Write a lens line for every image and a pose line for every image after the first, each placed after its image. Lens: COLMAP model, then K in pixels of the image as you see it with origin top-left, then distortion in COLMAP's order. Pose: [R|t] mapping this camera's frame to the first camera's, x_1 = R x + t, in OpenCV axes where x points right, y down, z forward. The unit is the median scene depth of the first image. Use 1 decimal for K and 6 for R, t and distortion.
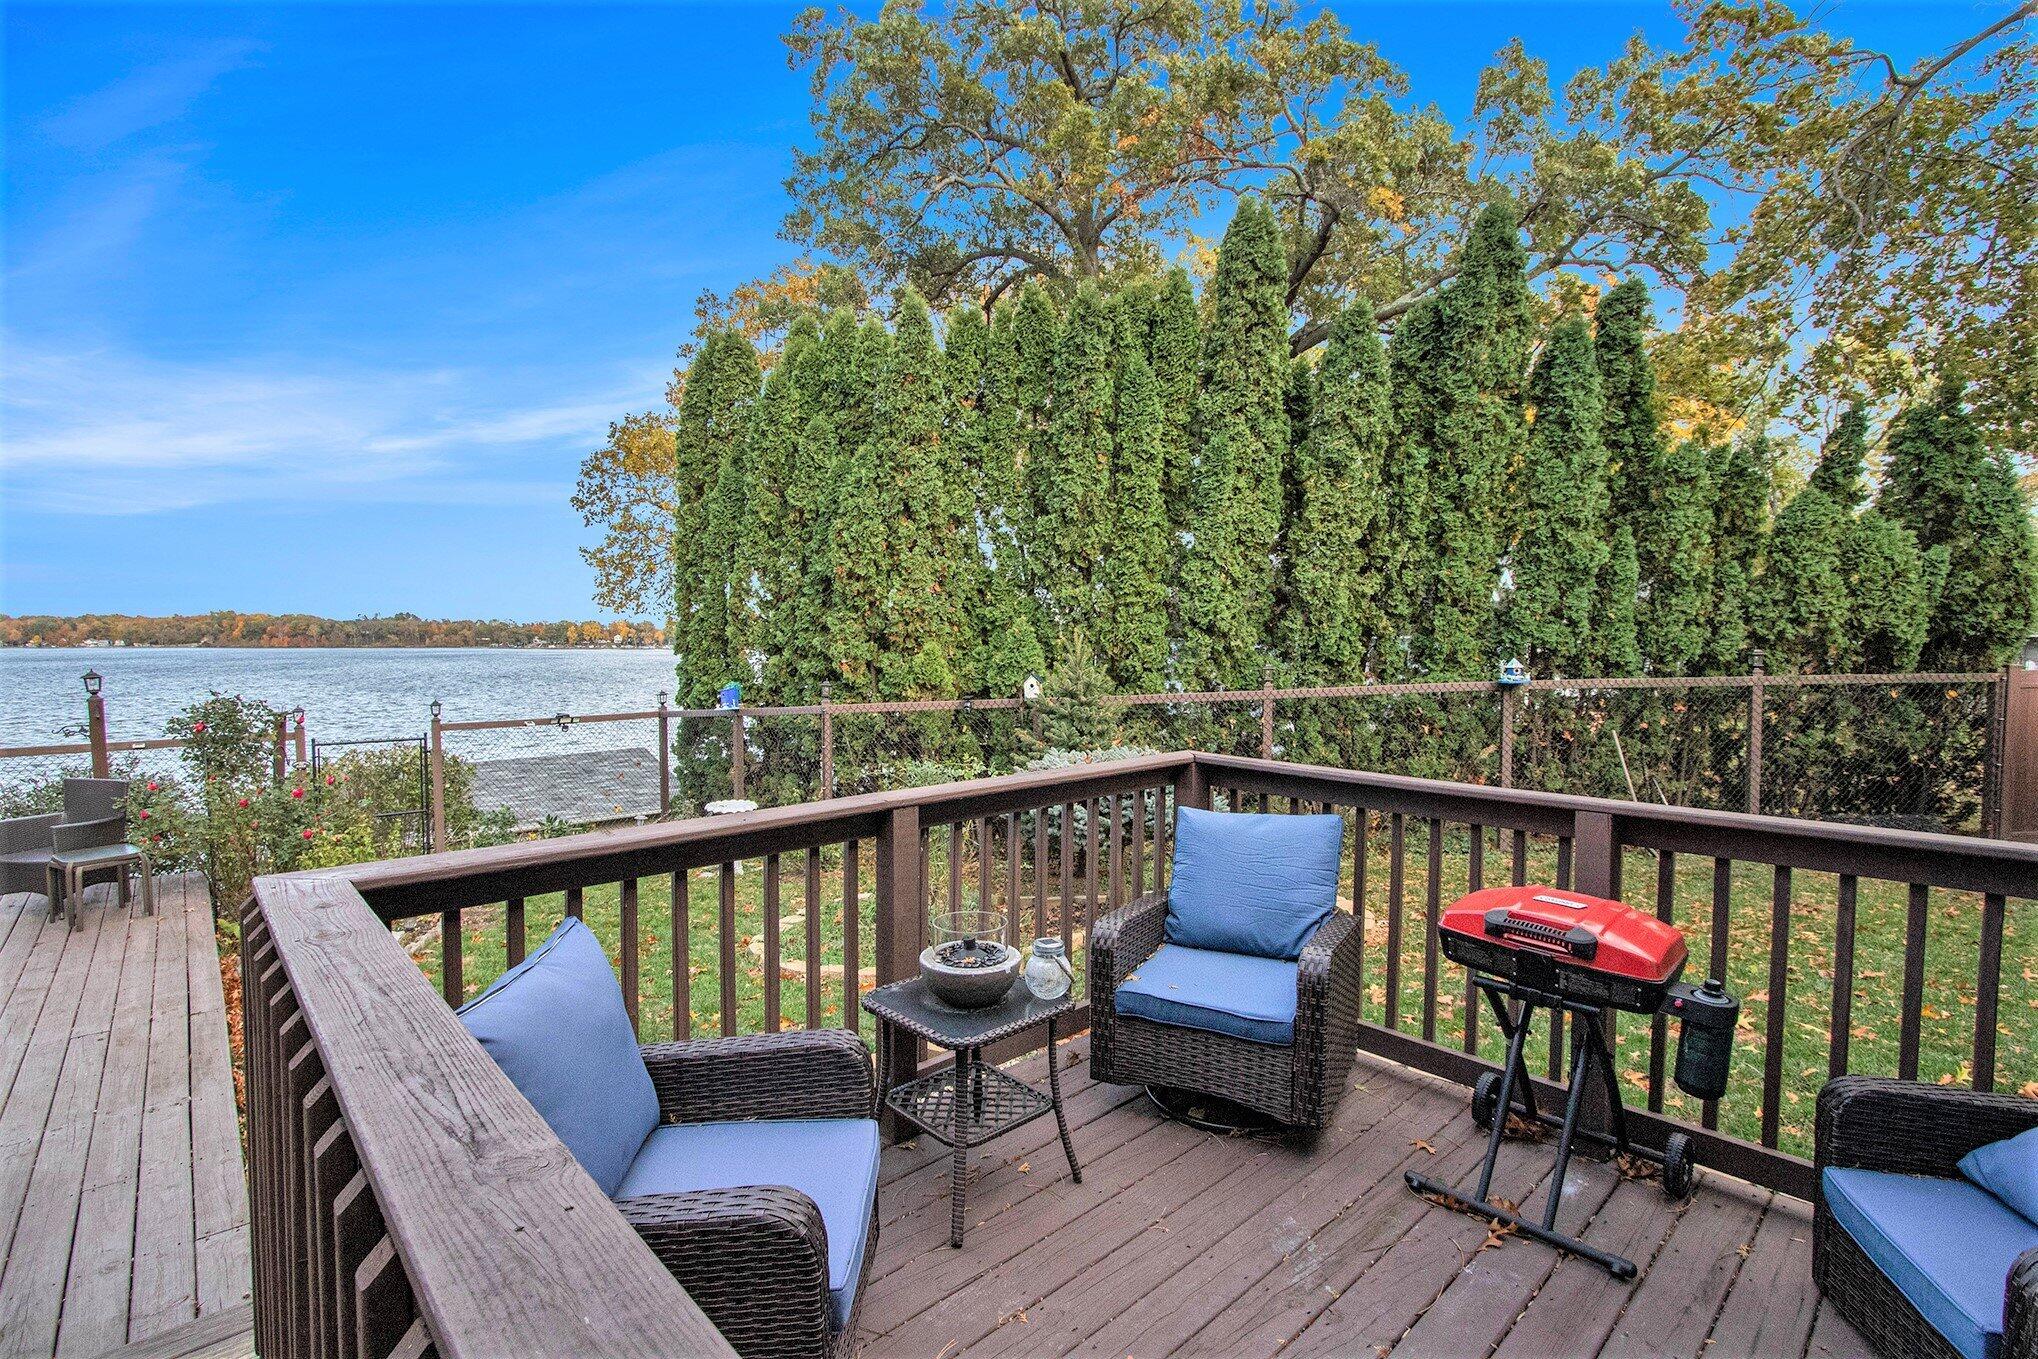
lens RADIAL K [[936.1, 0, 1007.3], [0, 936.1, 683.0], [0, 0, 1]] dist [-0.022140, 0.005455]
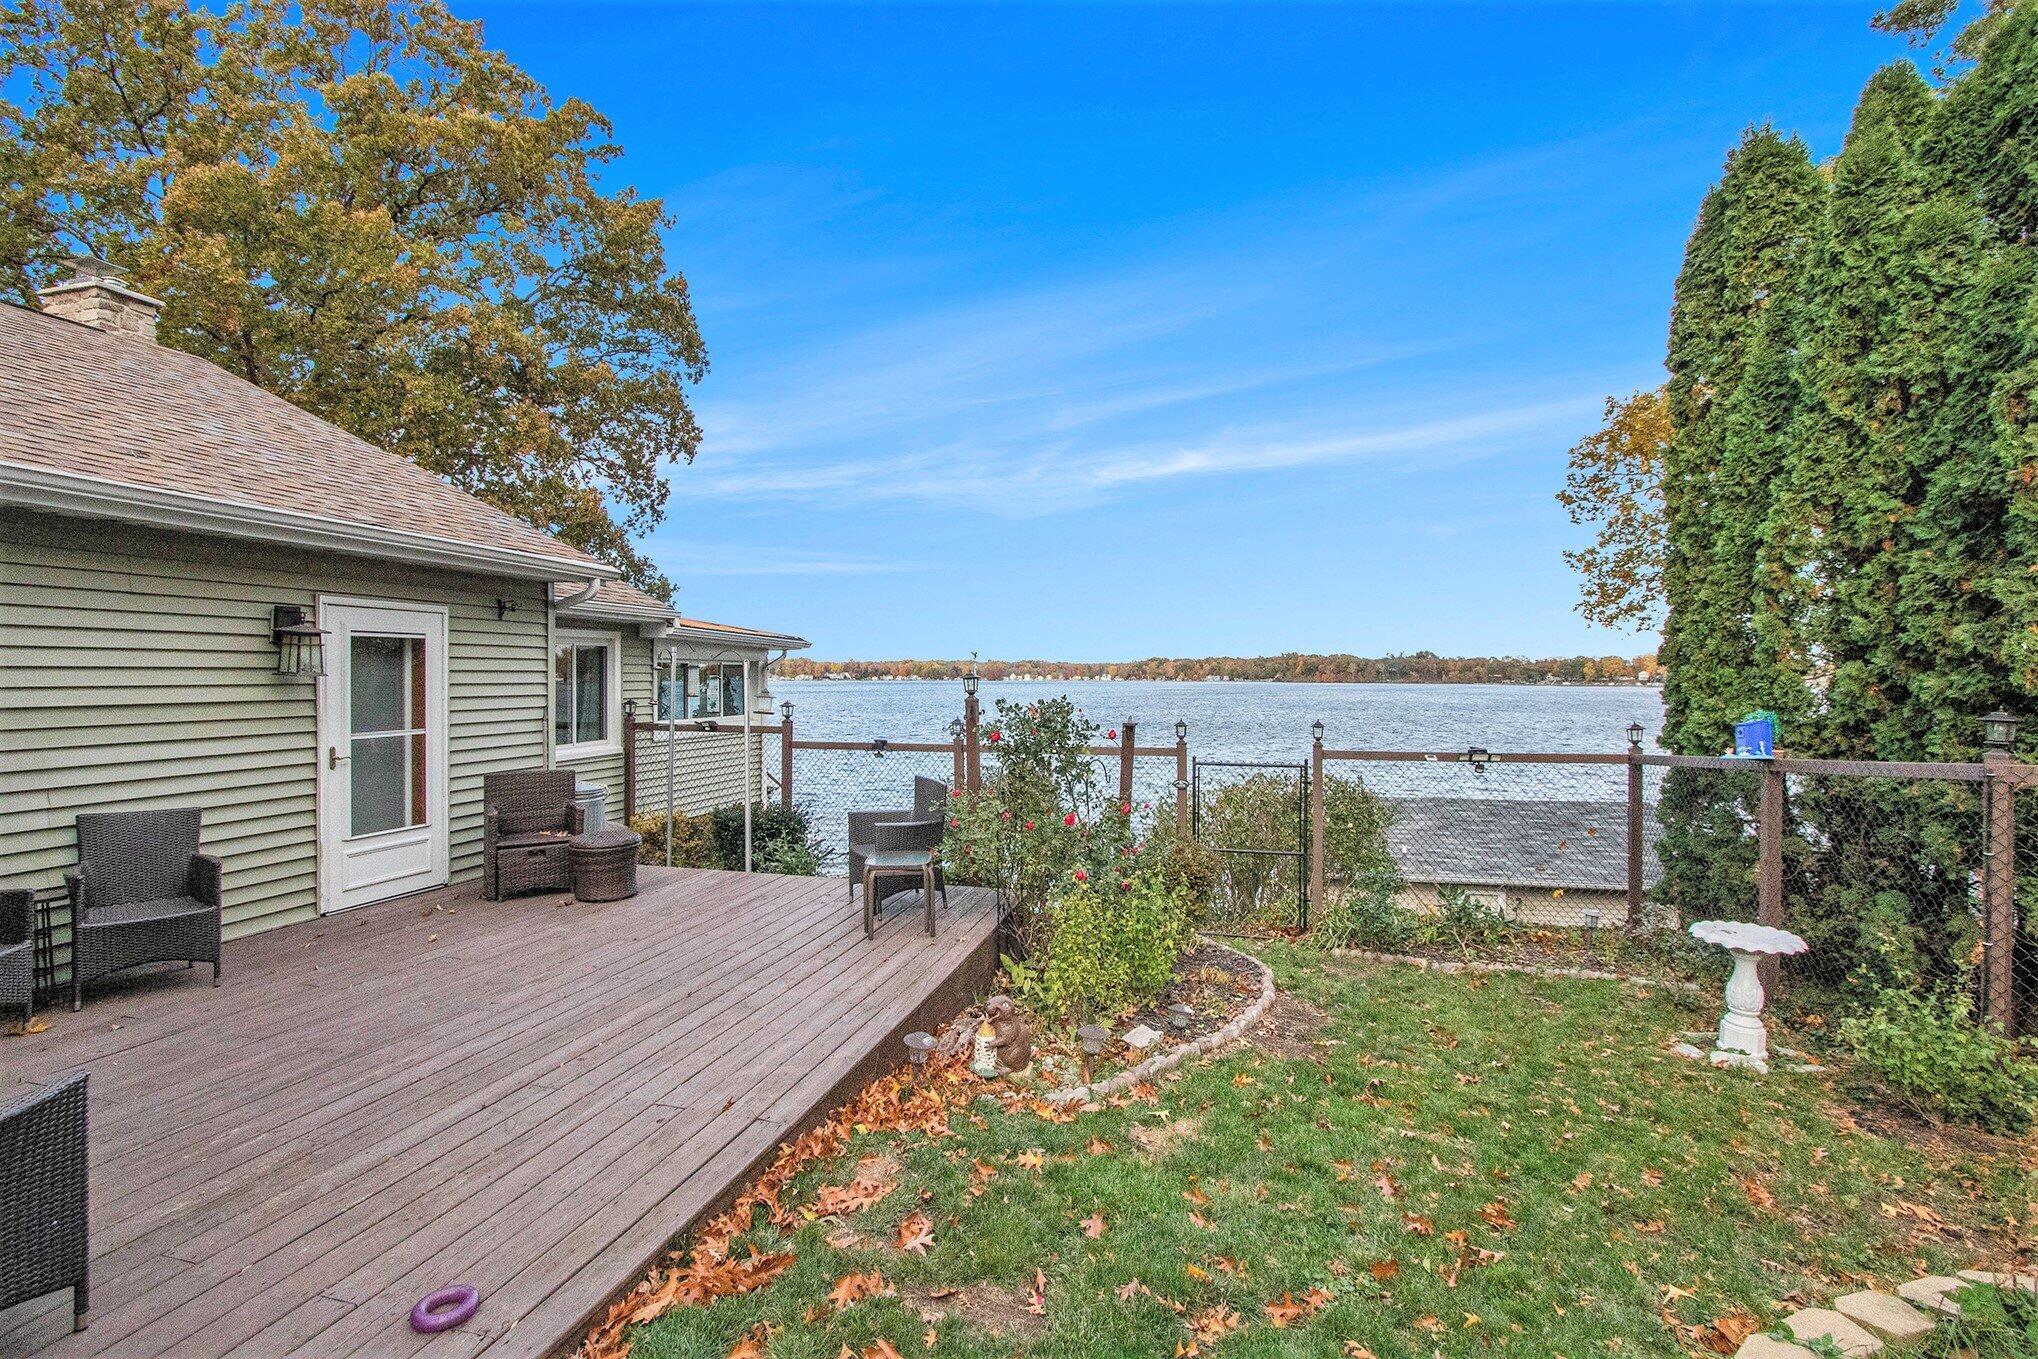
lens RADIAL K [[936.1, 0, 1007.3], [0, 936.1, 683.0], [0, 0, 1]] dist [-0.022140, 0.005455]
pose [[0.543442, 0.006945, -0.839418, -0.068377], [-0.039945, 0.999047, -0.017595, 0.009993], [0.838496, 0.043092, 0.543202, 0.297860]]
